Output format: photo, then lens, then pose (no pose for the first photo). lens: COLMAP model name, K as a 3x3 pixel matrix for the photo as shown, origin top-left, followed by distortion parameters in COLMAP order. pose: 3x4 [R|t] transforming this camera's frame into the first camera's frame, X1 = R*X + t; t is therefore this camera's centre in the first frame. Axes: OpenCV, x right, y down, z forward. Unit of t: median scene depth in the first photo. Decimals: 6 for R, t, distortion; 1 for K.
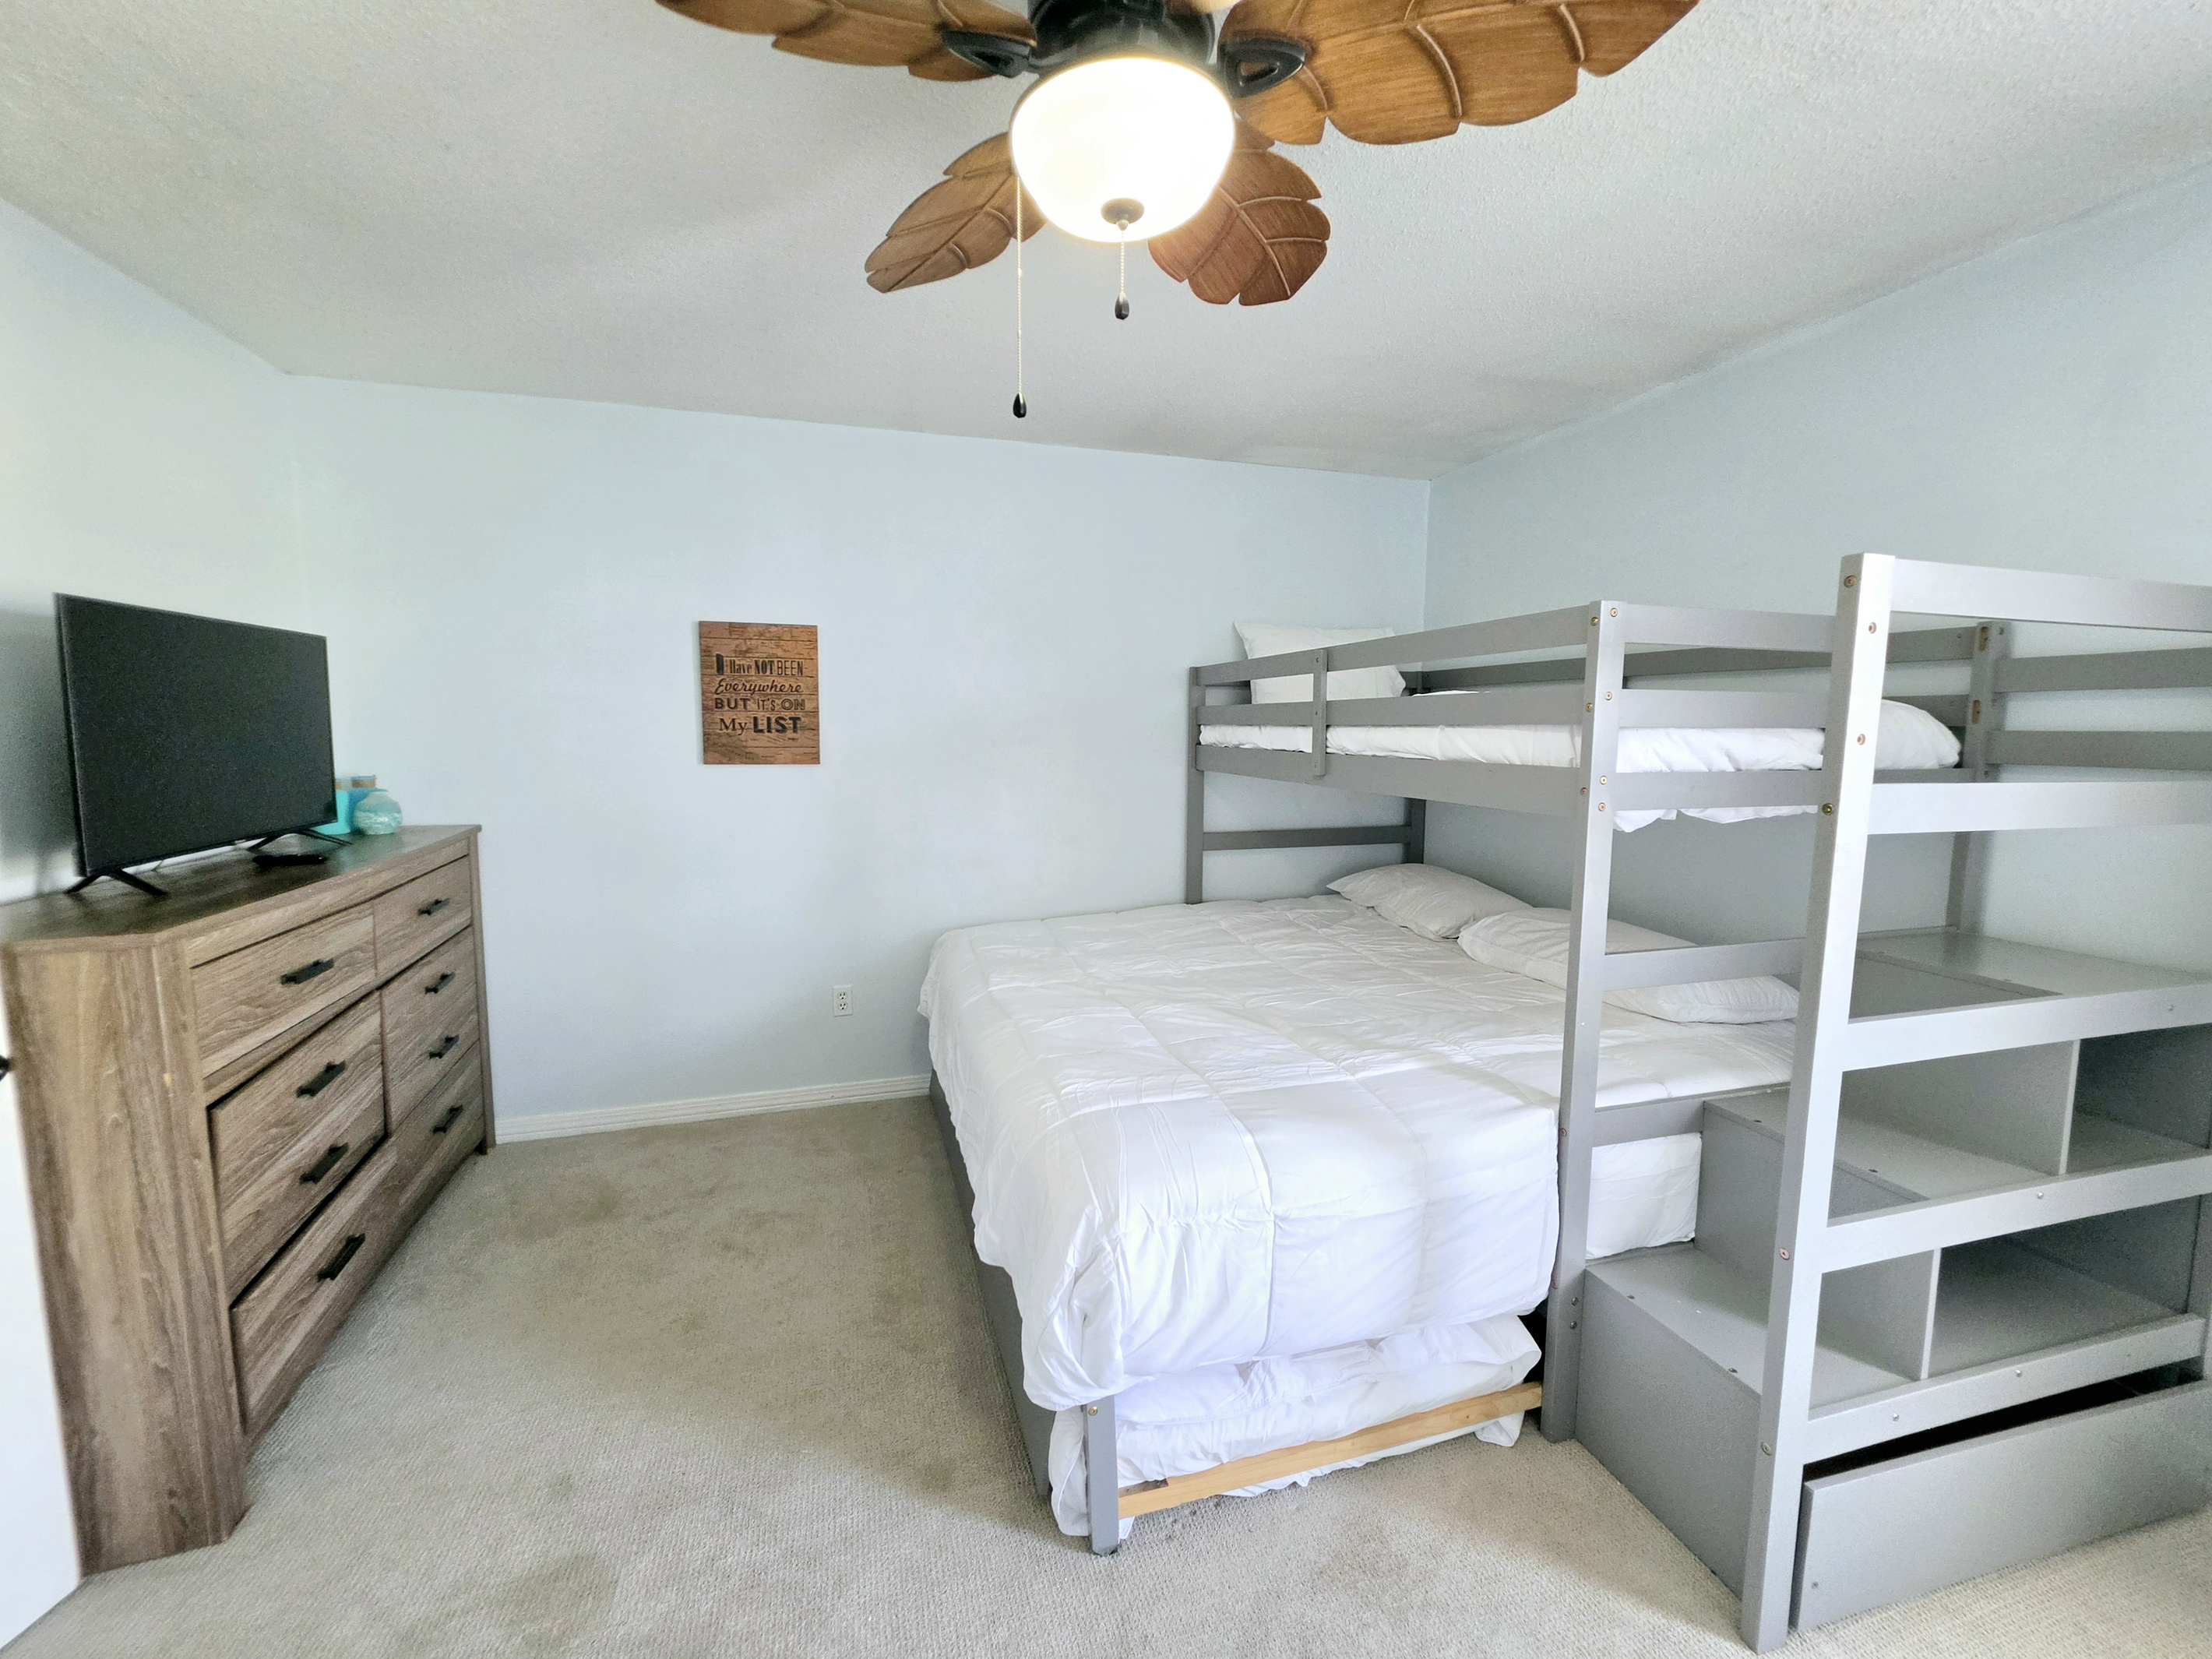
lens RADIAL K [[884.8, 0, 1102.3], [0, 884.8, 826.7], [0, 0, 1]] dist [-0.003389, 0.001423]
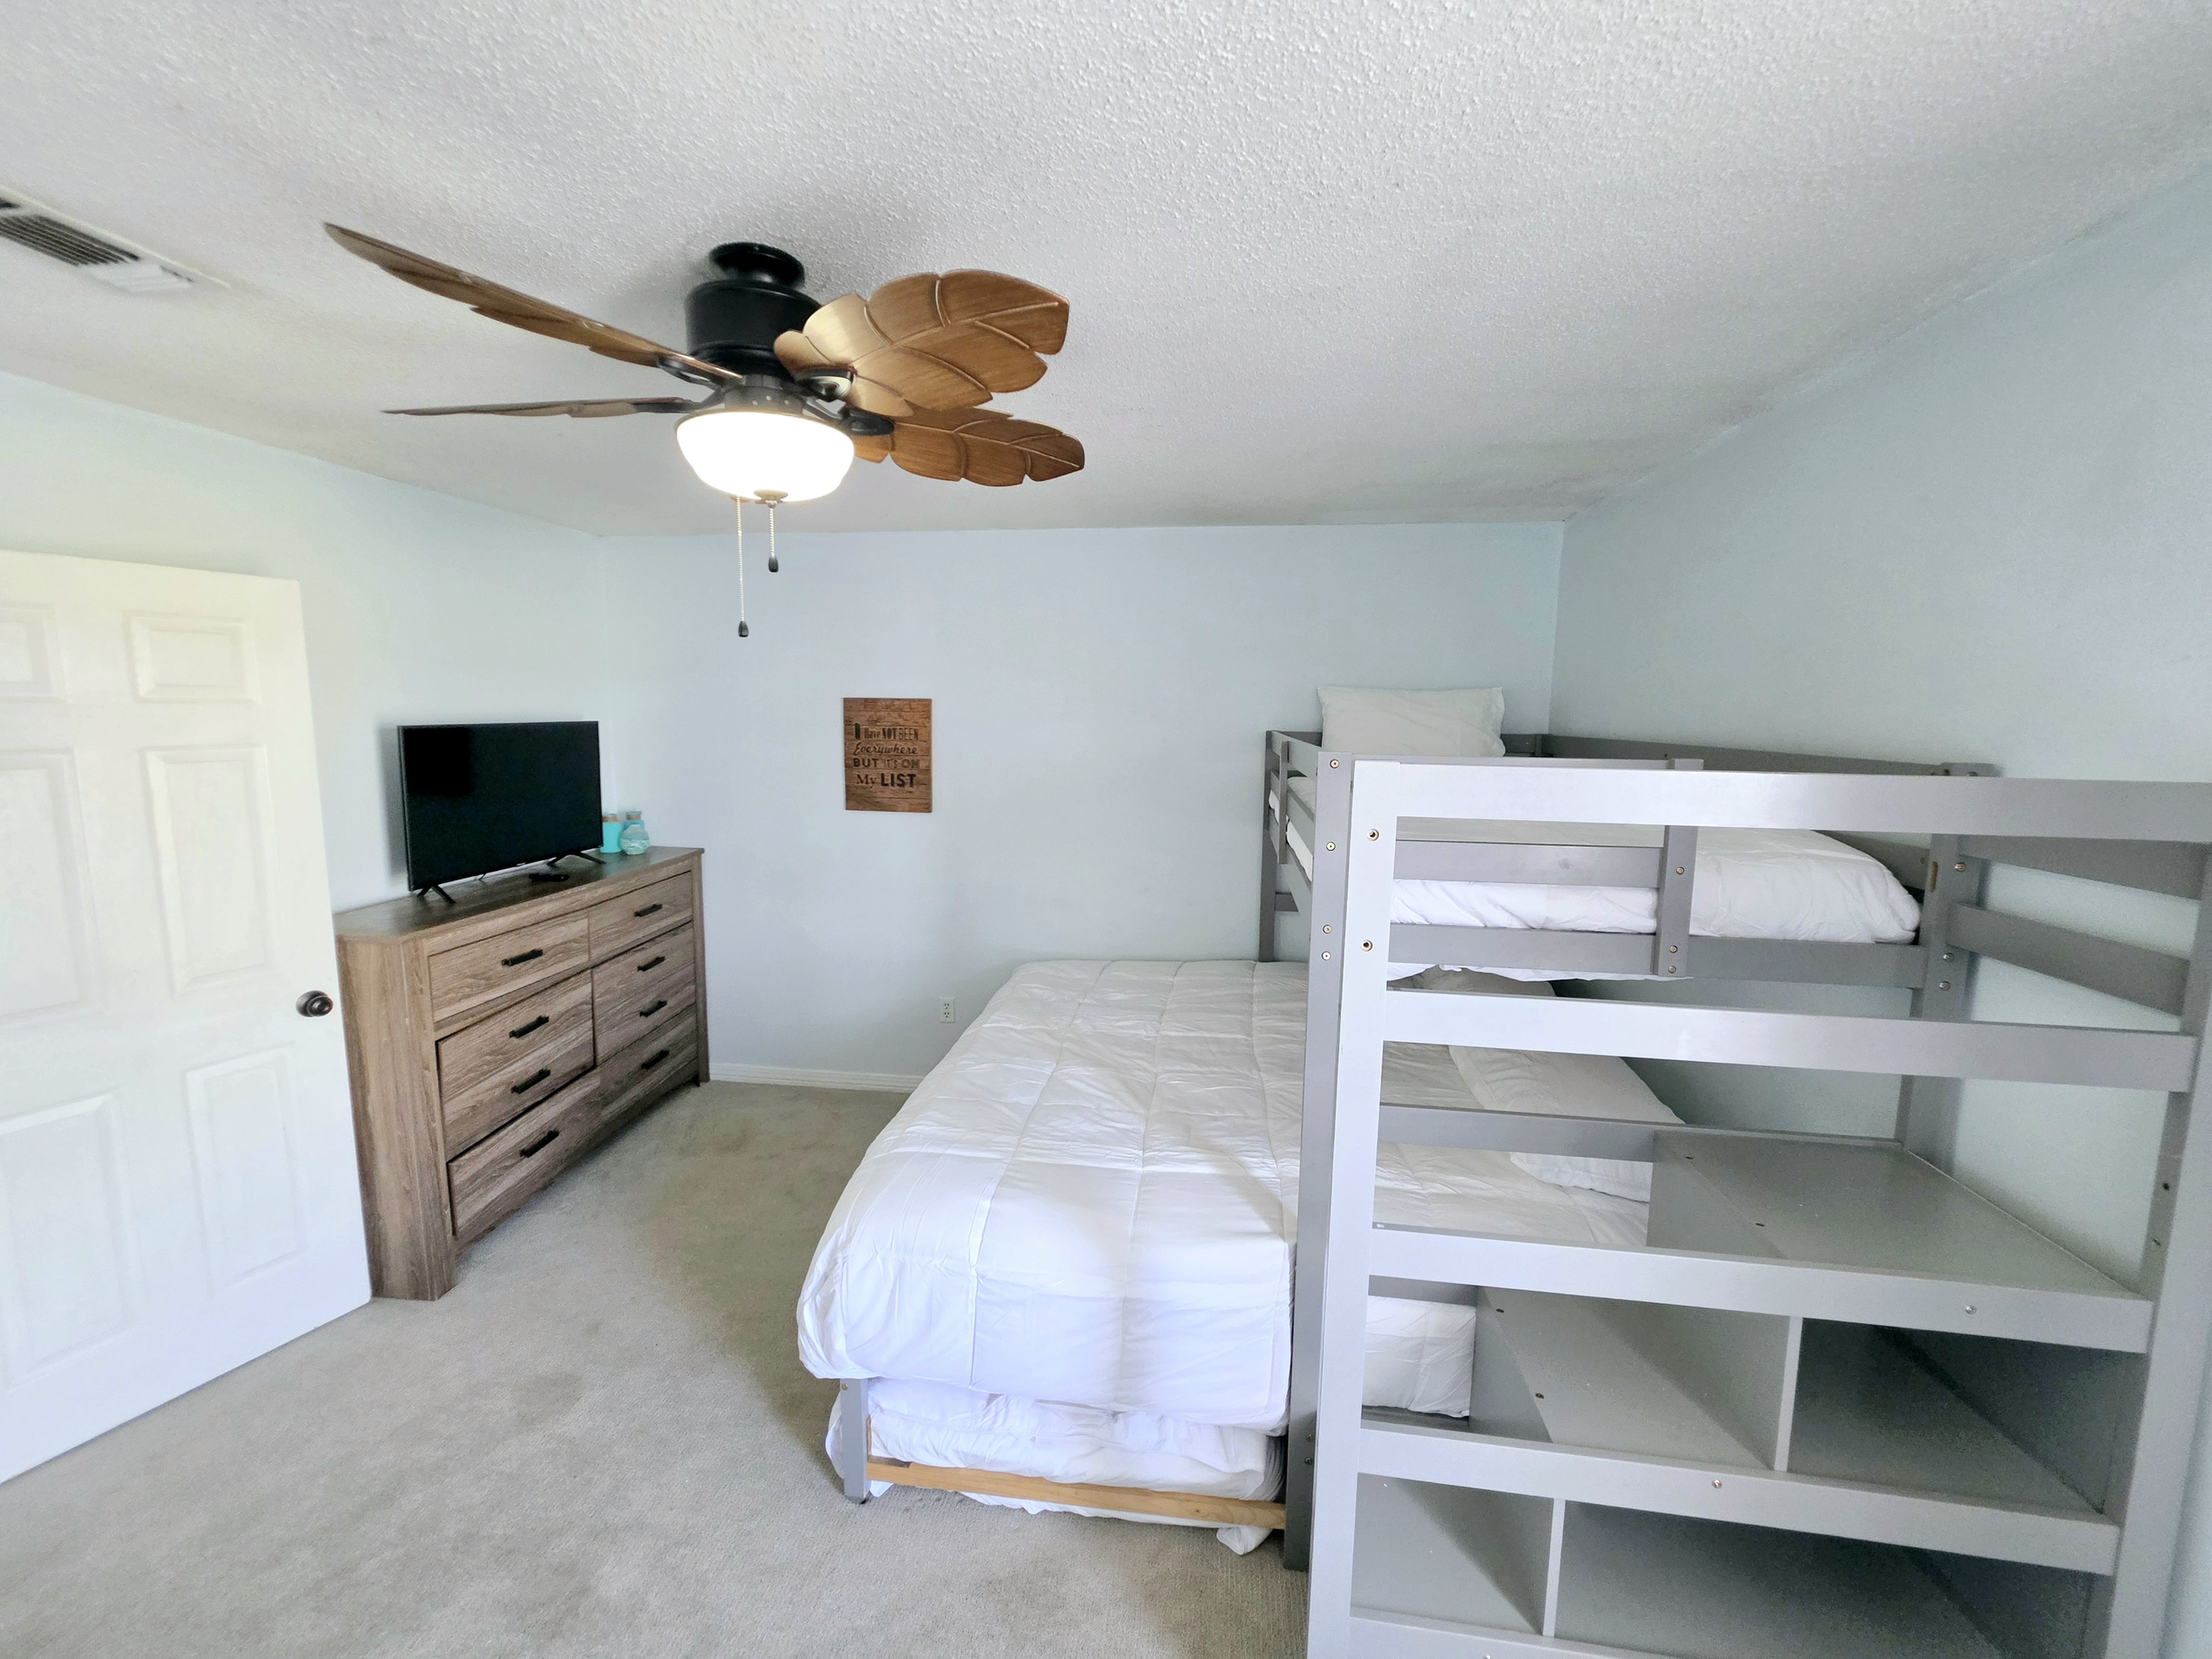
lens RADIAL K [[884.8, 0, 1108.3], [0, 884.8, 828.6], [0, 0, 1]] dist [-0.003389, 0.001423]
pose [[0.914152, 0.059759, -0.400942, 0.646320], [-0.054134, 0.998212, 0.025353, -0.156080], [0.401740, -0.001472, 0.915752, -0.008305]]
